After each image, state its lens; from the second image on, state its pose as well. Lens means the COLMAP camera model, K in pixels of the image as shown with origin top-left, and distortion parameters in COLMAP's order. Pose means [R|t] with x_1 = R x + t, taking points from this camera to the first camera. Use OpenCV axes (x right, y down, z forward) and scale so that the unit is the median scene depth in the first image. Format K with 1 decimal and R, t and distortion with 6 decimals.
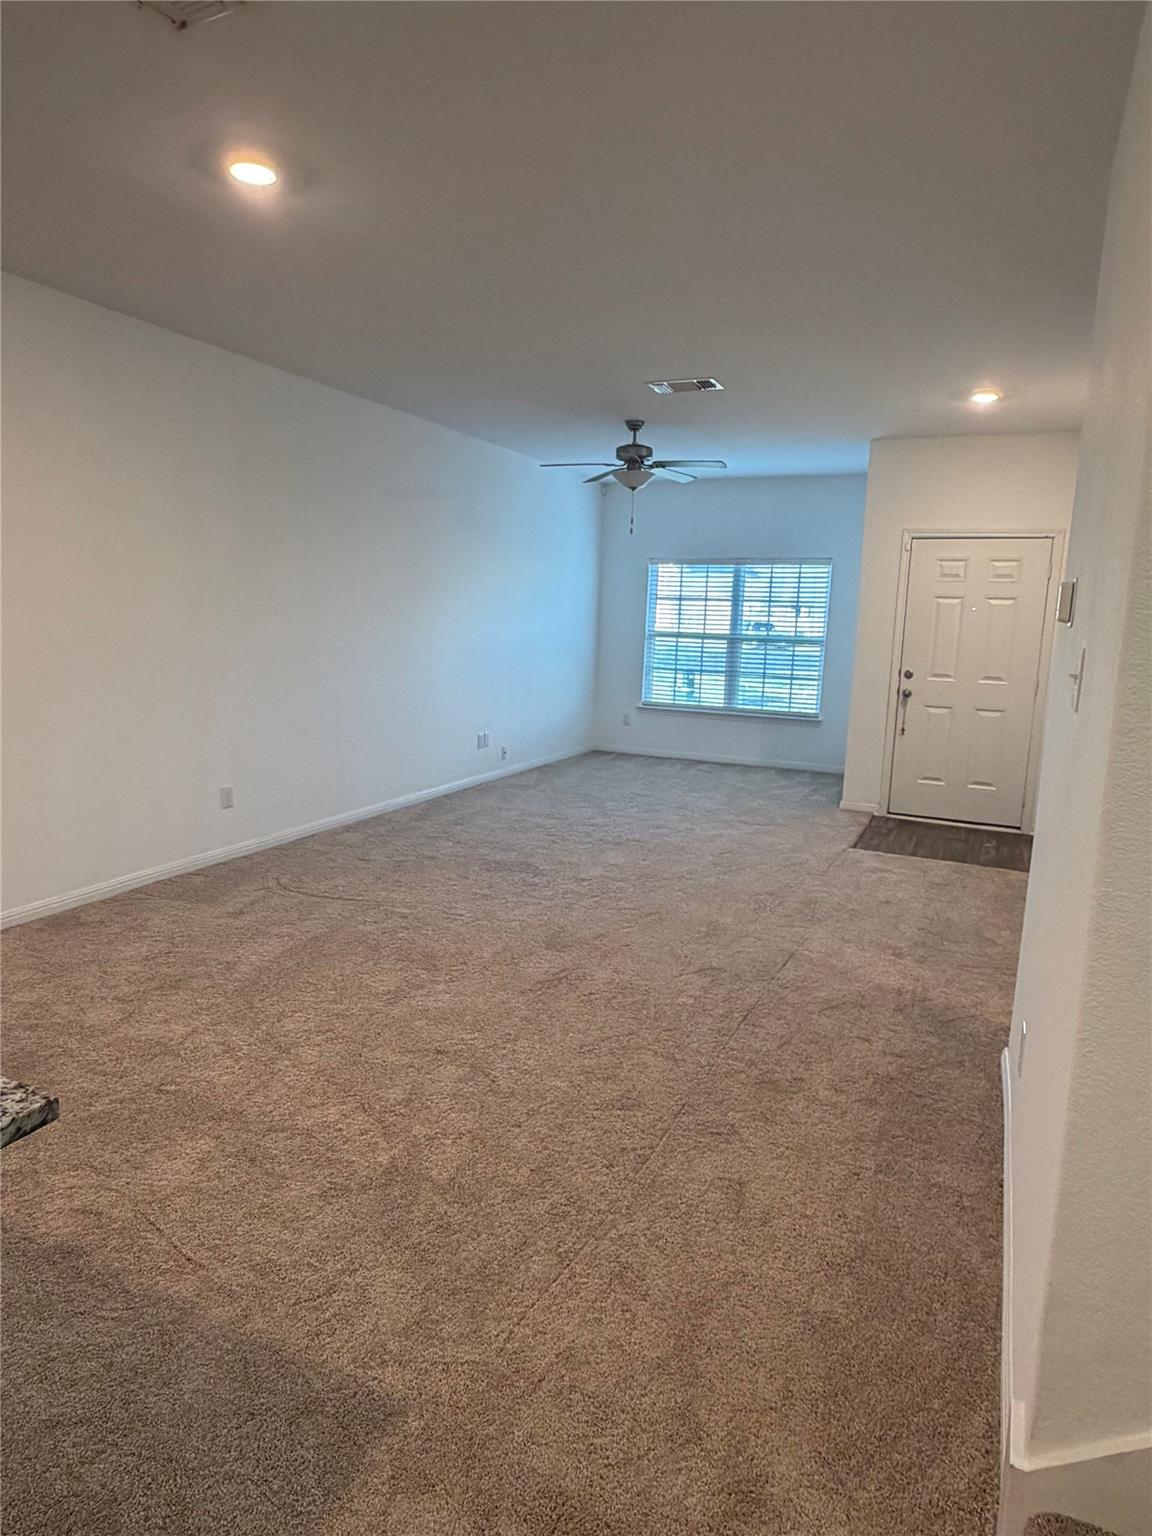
lens RADIAL K [[918.8, 0, 569.9], [0, 918.8, 771.7], [0, 0, 1]] dist [0.011676, -0.005551]
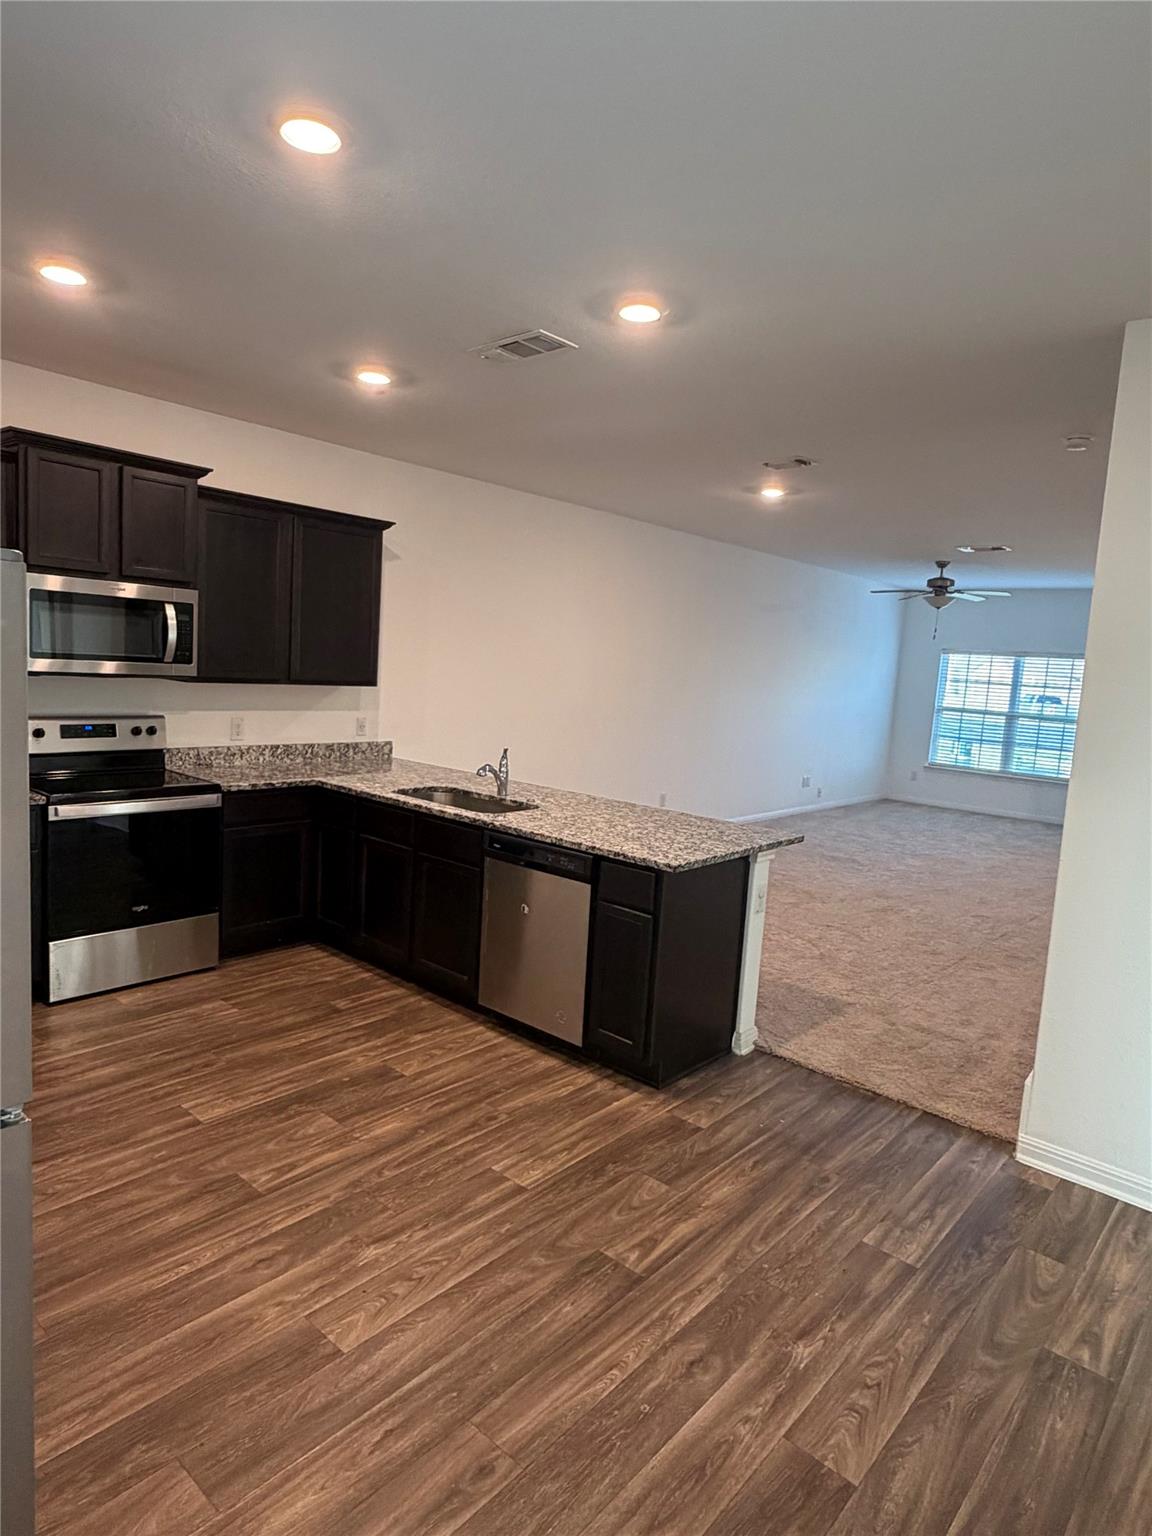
lens RADIAL K [[918.8, 0, 570.3], [0, 918.8, 777.2], [0, 0, 1]] dist [0.011676, -0.005551]
pose [[0.961687, 0.064431, -0.266473, -0.062090], [-0.079565, 0.995750, -0.046382, 0.046205], [0.262352, 0.065806, 0.962726, -0.374758]]
